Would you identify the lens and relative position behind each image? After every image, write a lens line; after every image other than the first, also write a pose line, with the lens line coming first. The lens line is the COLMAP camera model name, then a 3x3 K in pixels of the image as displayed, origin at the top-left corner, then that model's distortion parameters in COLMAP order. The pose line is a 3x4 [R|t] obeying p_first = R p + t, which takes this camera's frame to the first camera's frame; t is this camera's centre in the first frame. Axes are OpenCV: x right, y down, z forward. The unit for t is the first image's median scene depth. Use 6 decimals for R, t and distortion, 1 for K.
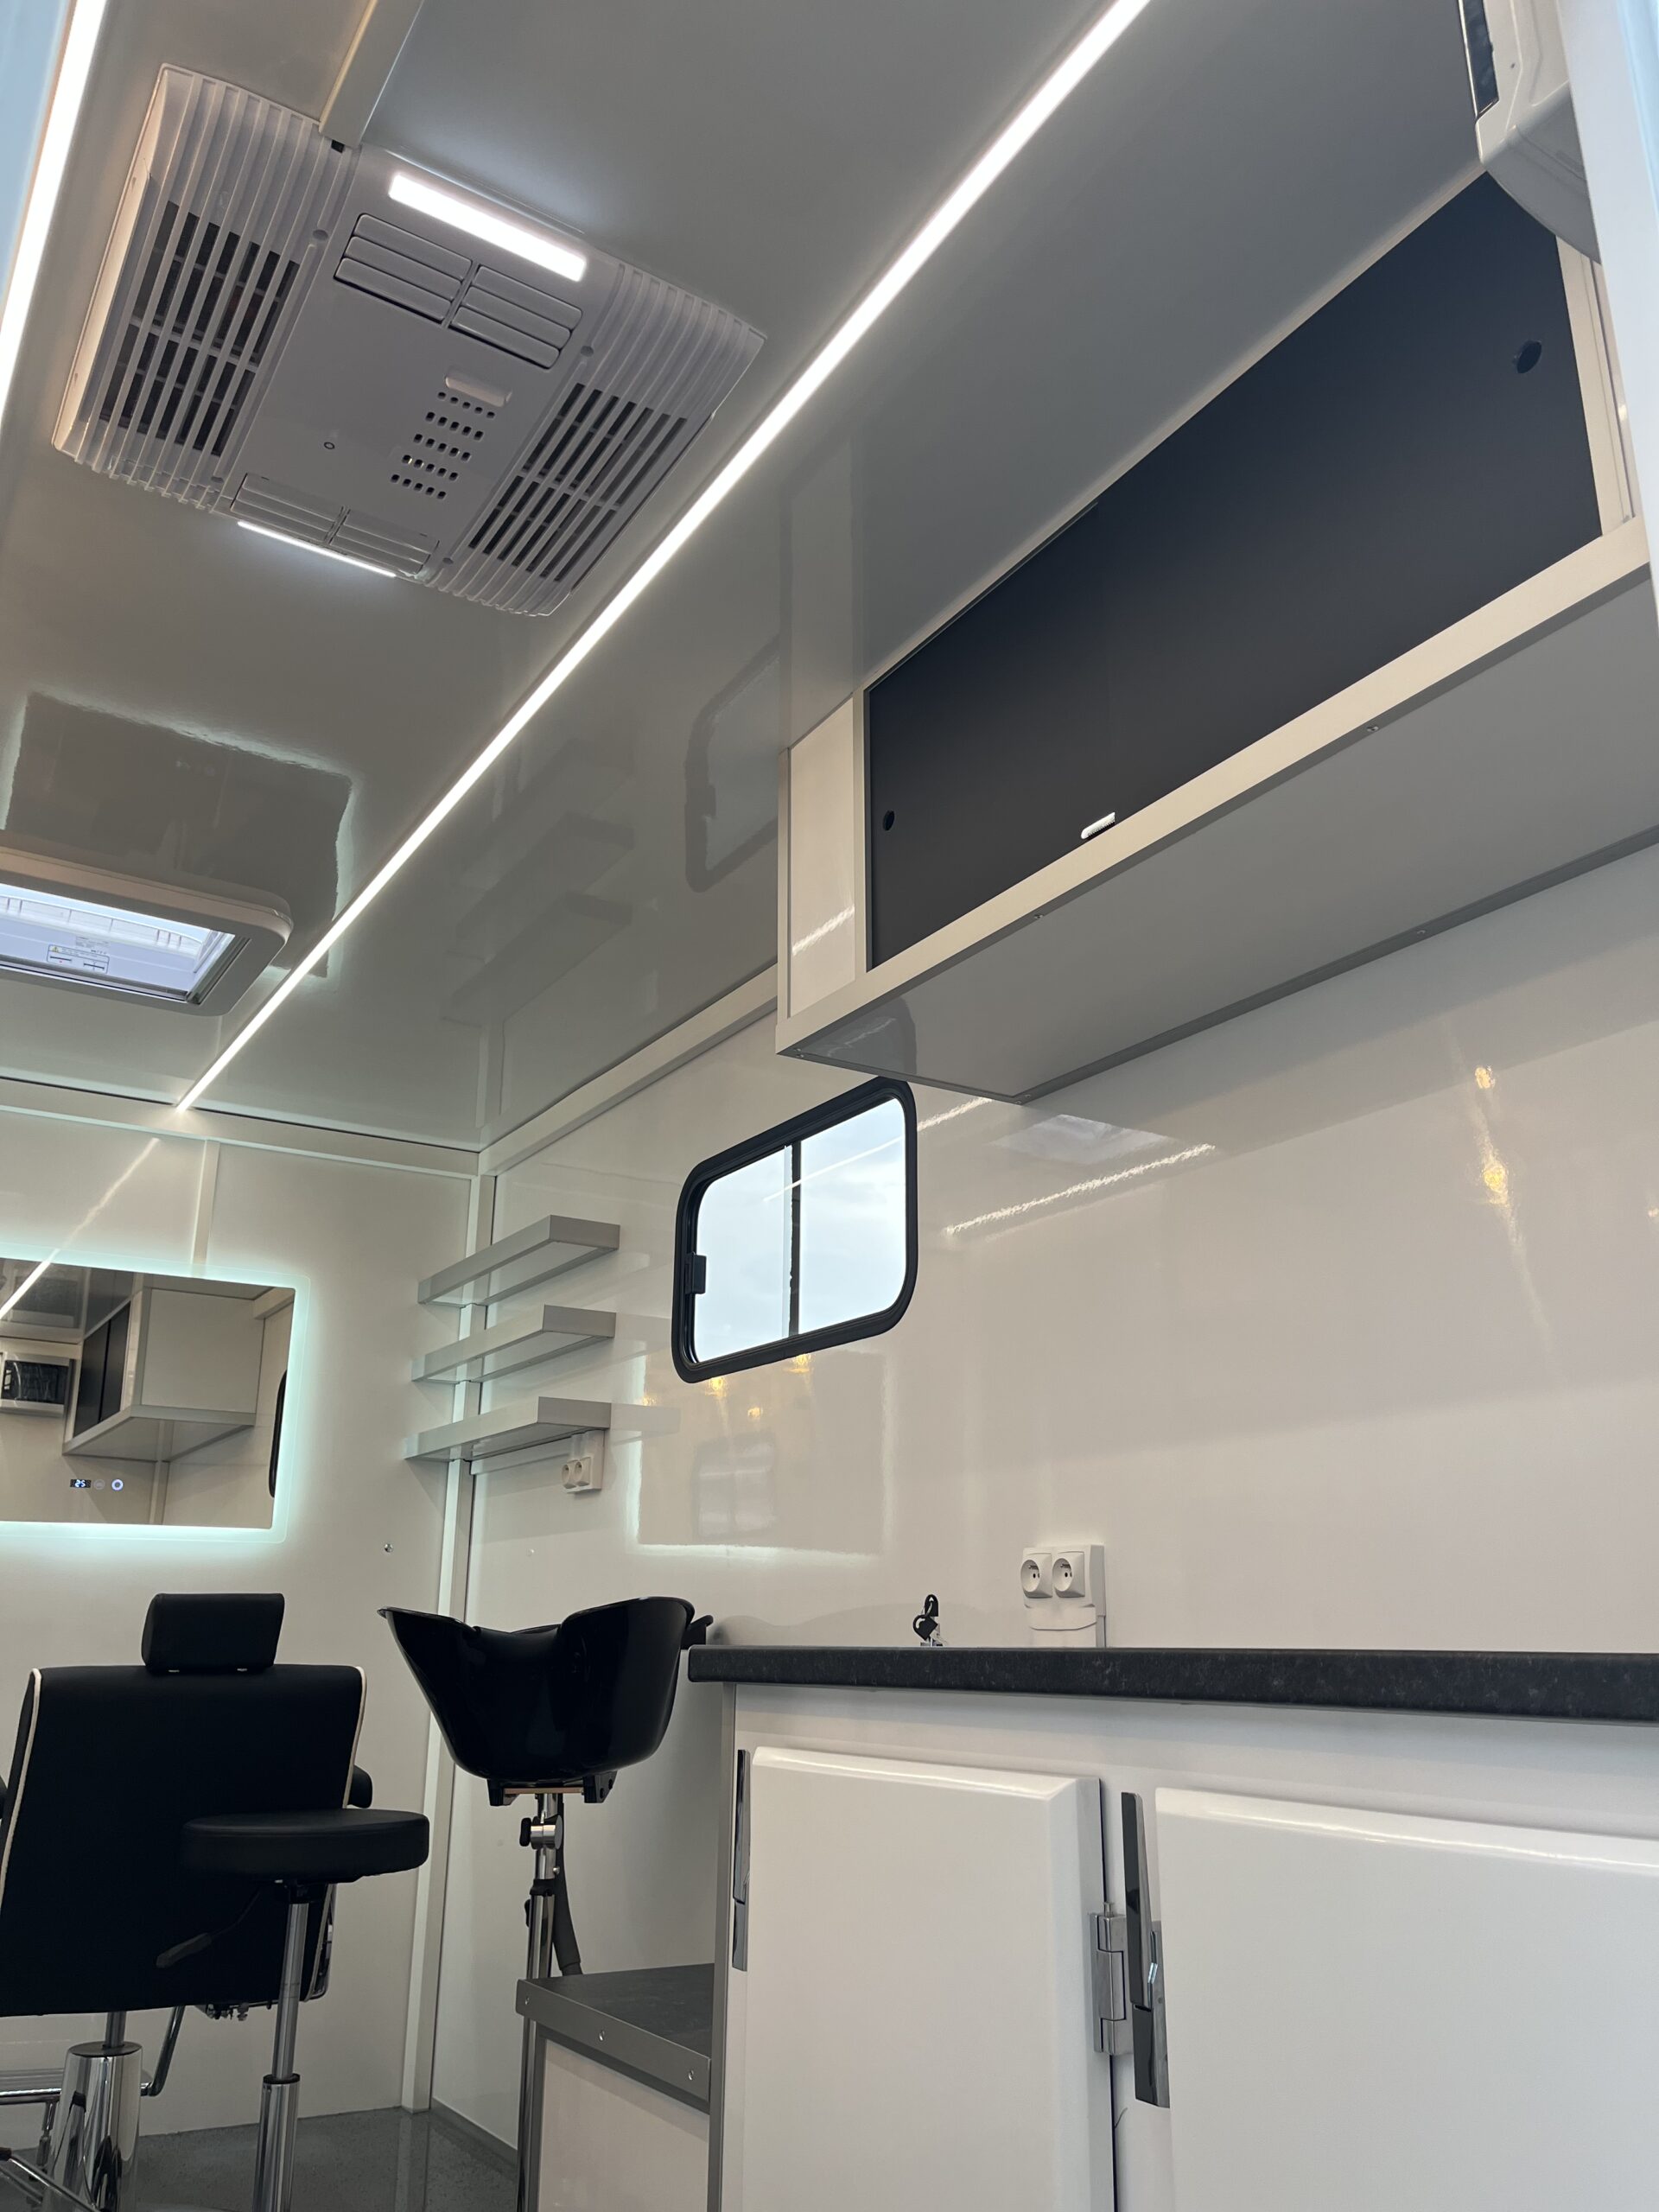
lens RADIAL K [[1701.8, 0, 801.3], [0, 1701.8, 1085.6], [0, 0, 1]] dist [0.013518, -0.000077]
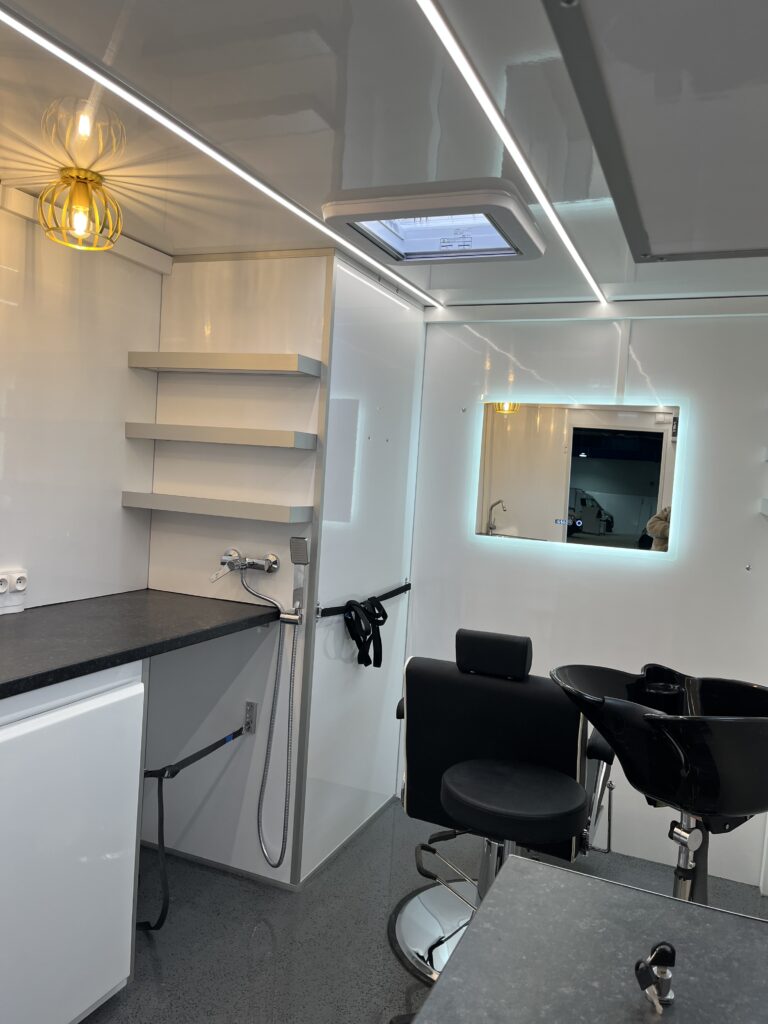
lens RADIAL K [[787.8, 0, 370.9], [0, 787.8, 502.5], [0, 0, 1]] dist [0.013518, -0.000077]
pose [[0.574525, 0.070601, -0.815436, 0.156196], [0.192753, 0.956581, 0.218628, -0.013583], [0.795466, -0.282785, 0.535972, 0.378141]]
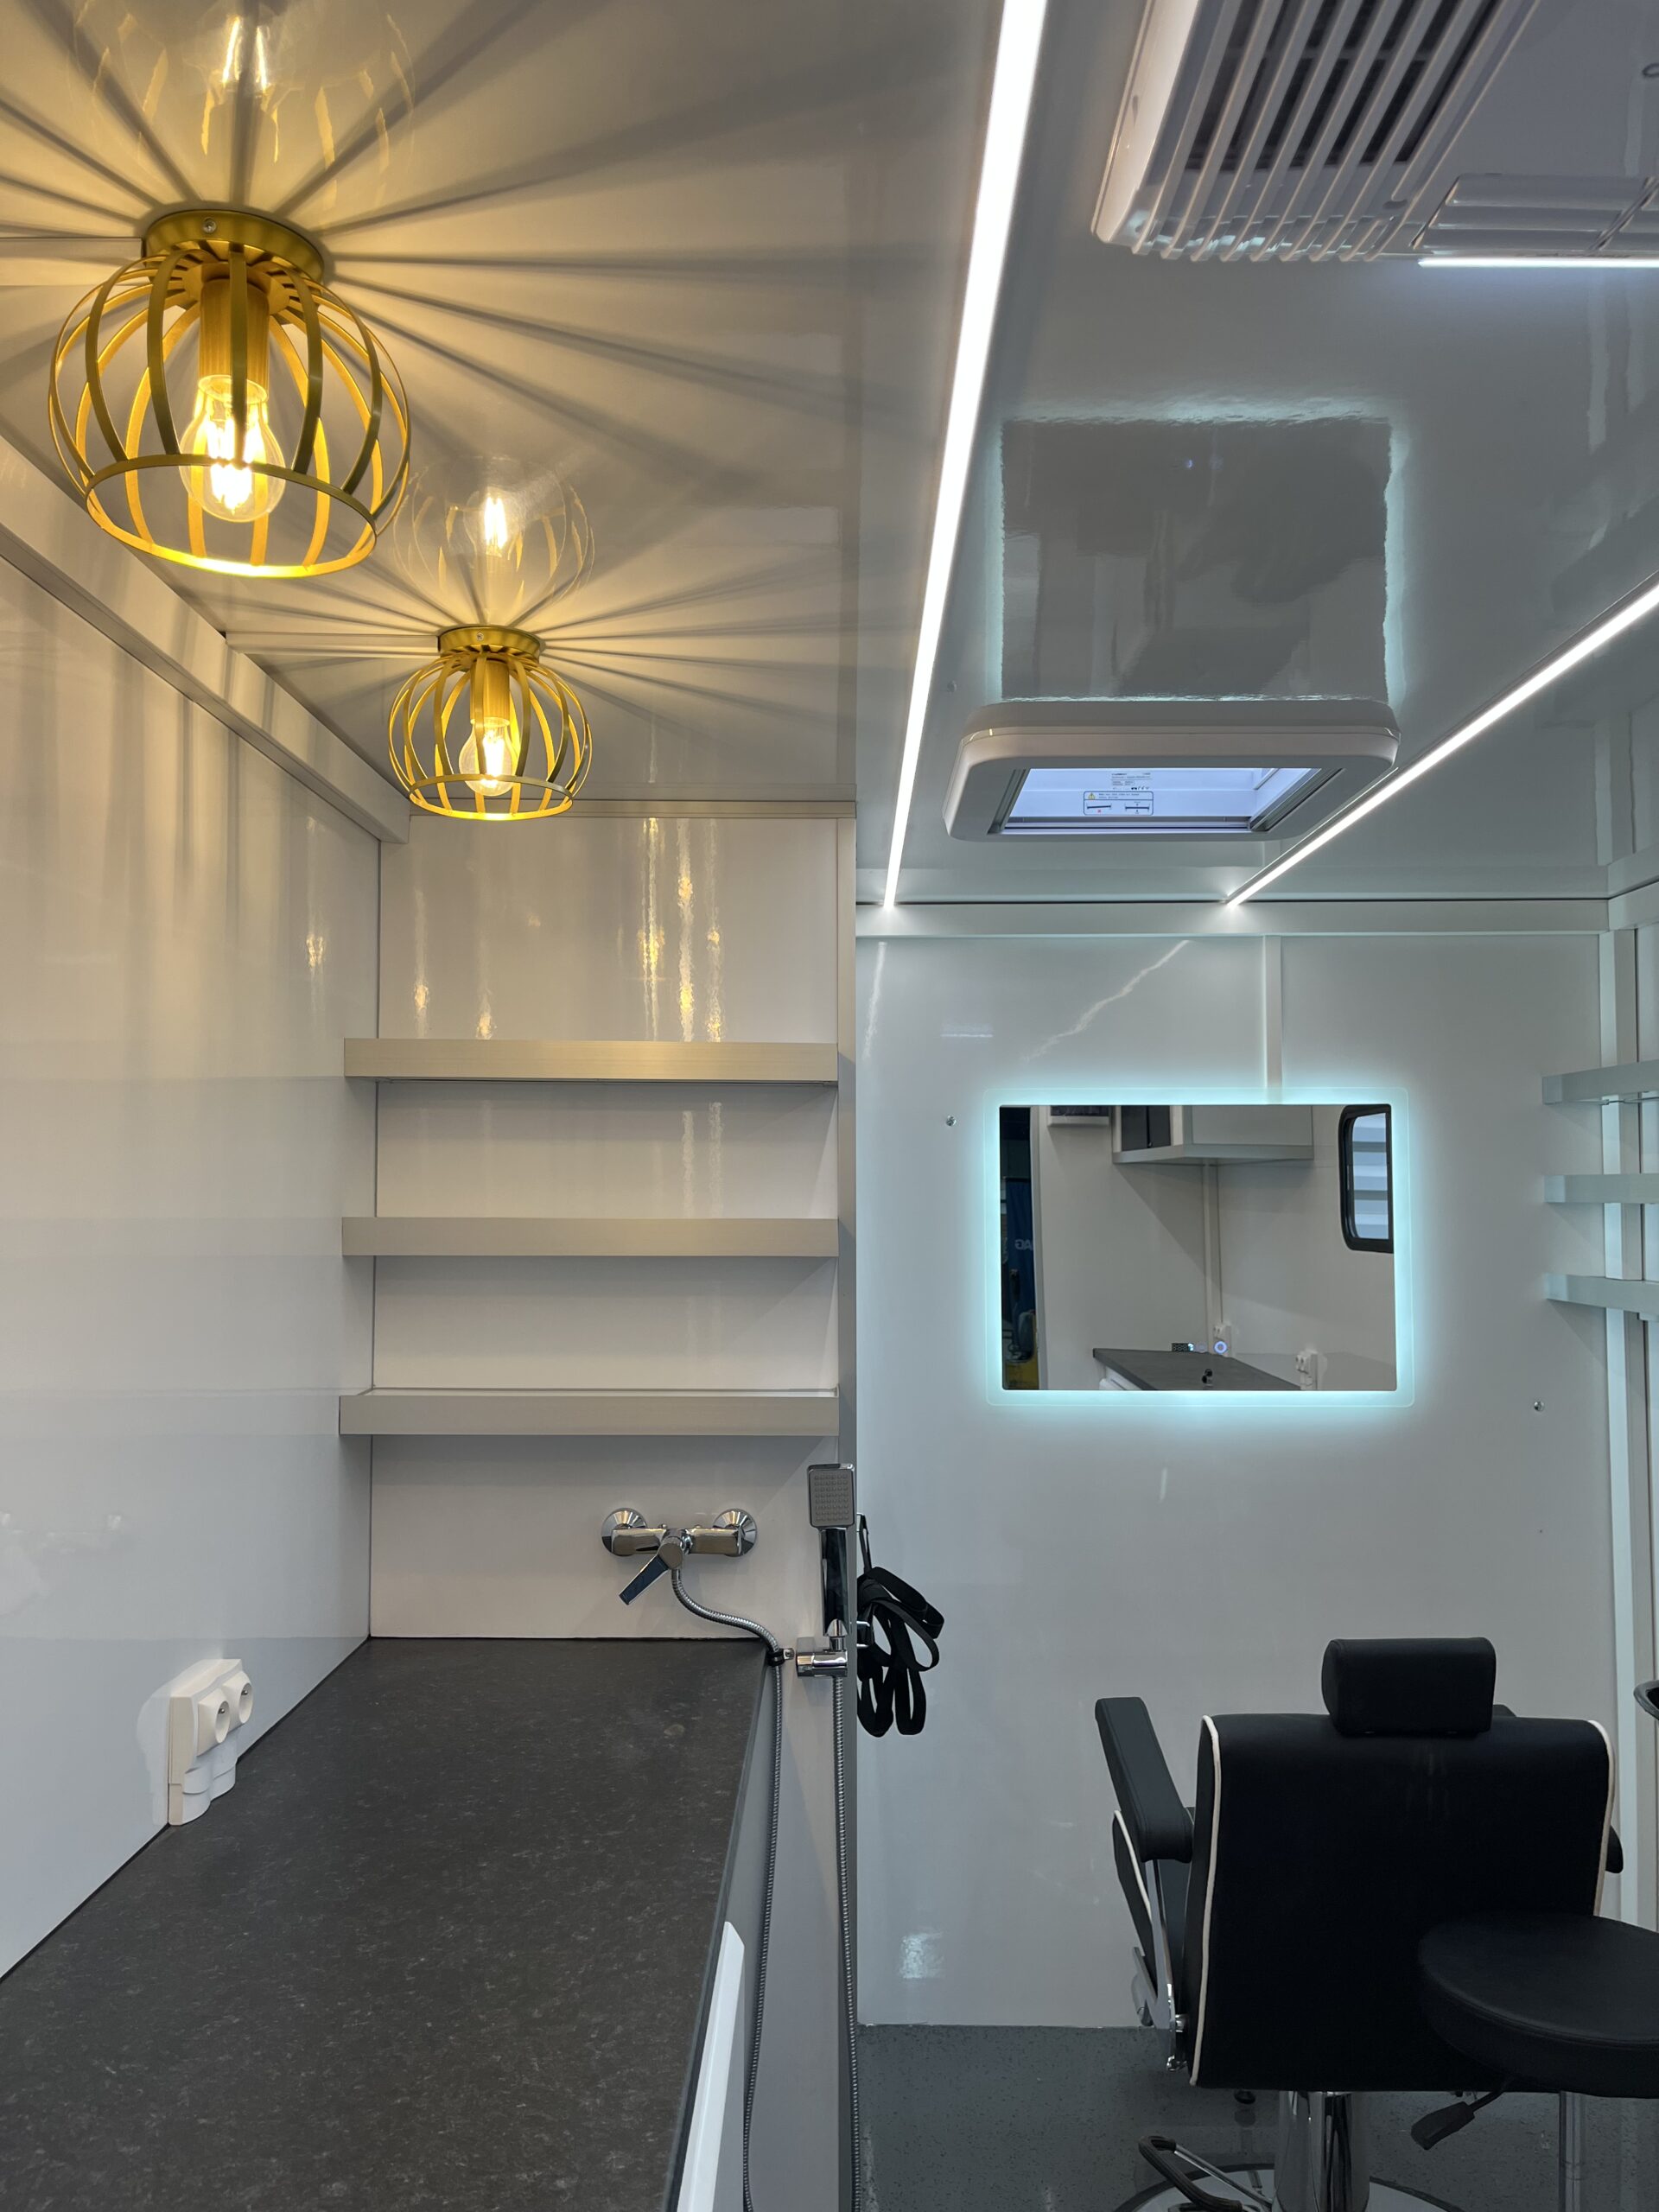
lens RADIAL K [[1687.4, 0, 829.5], [0, 1687.4, 1106.0], [0, 0, 1]] dist [0.021500, 0.002804]
pose [[0.854882, -0.026704, -0.518136, -0.113169], [0.165268, 0.960668, 0.223167, -0.116930], [0.491797, -0.276413, 0.825671, 0.204324]]
